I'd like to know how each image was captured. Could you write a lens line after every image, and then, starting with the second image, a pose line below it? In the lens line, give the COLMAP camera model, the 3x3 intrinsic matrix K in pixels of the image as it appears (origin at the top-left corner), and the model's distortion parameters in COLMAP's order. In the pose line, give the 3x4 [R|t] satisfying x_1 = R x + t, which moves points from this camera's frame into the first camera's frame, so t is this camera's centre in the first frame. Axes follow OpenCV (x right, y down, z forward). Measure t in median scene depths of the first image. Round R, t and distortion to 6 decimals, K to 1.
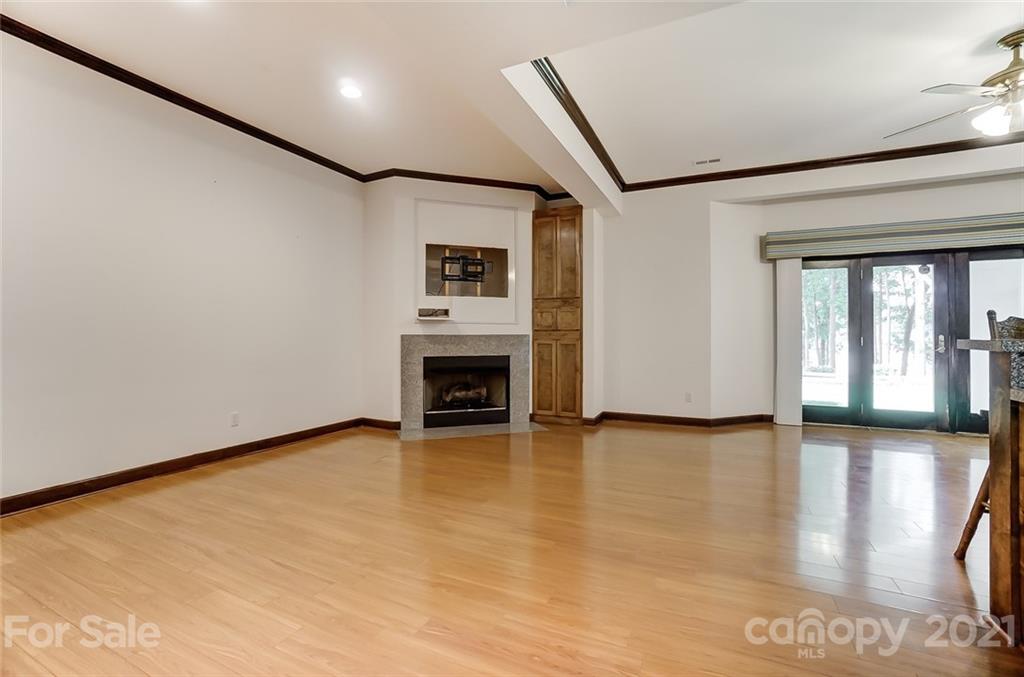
lens RADIAL K [[452.3, 0, 496.9], [0, 452.3, 336.9], [0, 0, 1]] dist [-0.062433, 0.021489]
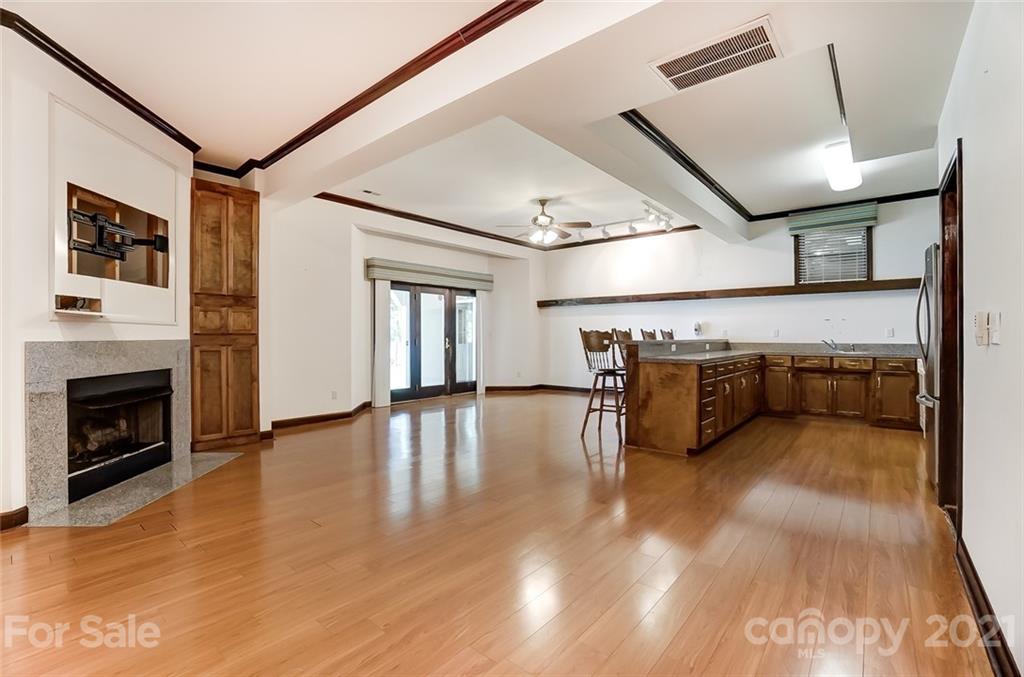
lens RADIAL K [[452.3, 0, 496.9], [0, 452.3, 336.9], [0, 0, 1]] dist [-0.062433, 0.021489]
pose [[0.255499, -0.002463, 0.966806, -0.534065], [0.000270, 0.999997, 0.002477, -0.011172], [-0.966809, -0.000372, 0.255499, 0.320970]]
